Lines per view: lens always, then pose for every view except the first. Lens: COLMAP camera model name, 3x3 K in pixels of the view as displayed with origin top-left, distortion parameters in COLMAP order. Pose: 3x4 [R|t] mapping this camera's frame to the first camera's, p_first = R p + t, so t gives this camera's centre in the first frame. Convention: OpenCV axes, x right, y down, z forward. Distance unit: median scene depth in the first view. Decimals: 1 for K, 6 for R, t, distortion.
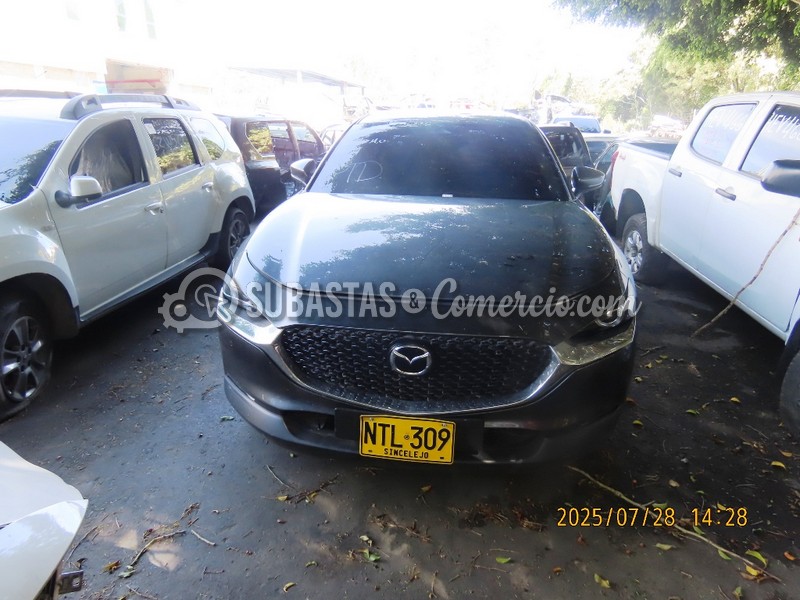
lens RADIAL K [[509.7, 0, 400.0], [0, 509.7, 300.0], [0, 0, 1]] dist [0.001738, -0.001212]
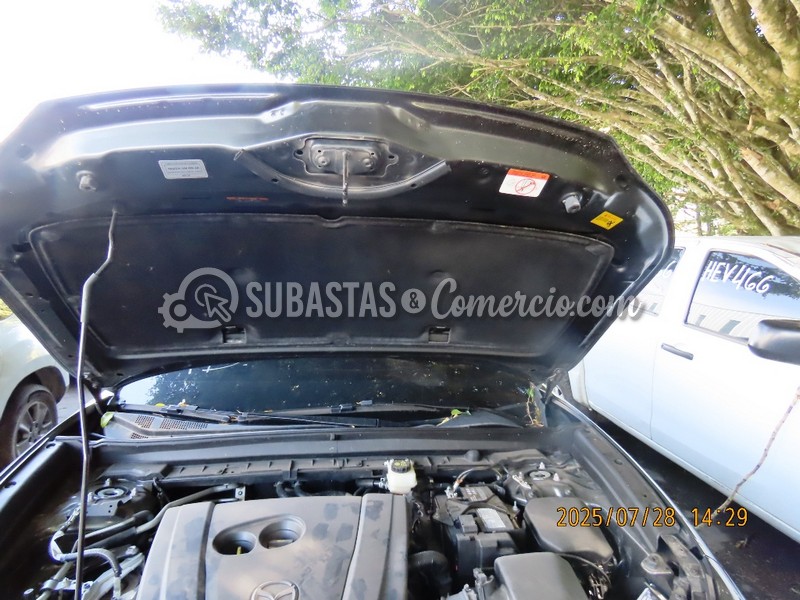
lens RADIAL K [[509.7, 0, 400.0], [0, 509.7, 300.0], [0, 0, 1]] dist [0.001738, -0.001212]
pose [[0.969180, -0.022421, 0.245333, -0.006662], [0.082325, 0.968077, -0.236750, -0.139867], [-0.232193, 0.249650, 0.940086, 0.323630]]
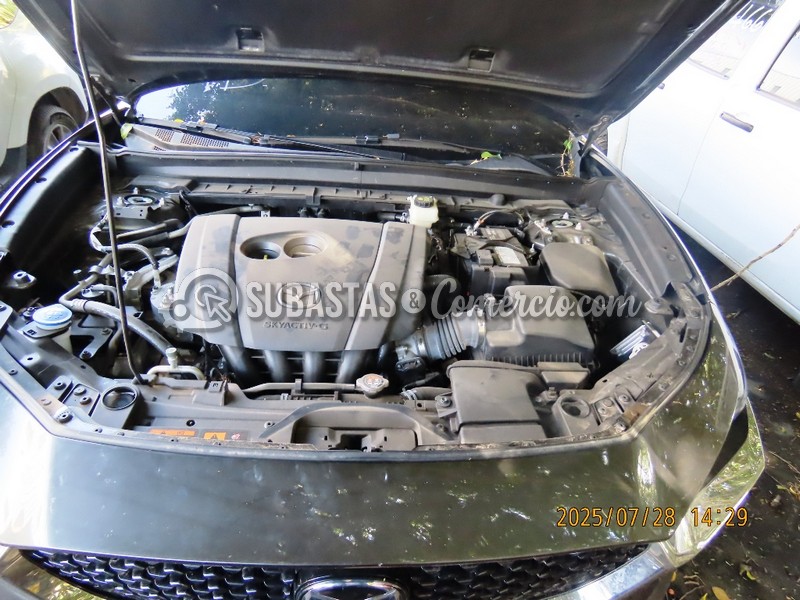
lens RADIAL K [[509.7, 0, 400.0], [0, 509.7, 300.0], [0, 0, 1]] dist [0.001738, -0.001212]
pose [[0.981726, -0.038374, 0.186389, -0.006101], [-0.001611, 0.977746, 0.209784, -0.115809], [-0.190291, -0.206251, 0.959818, 0.339159]]
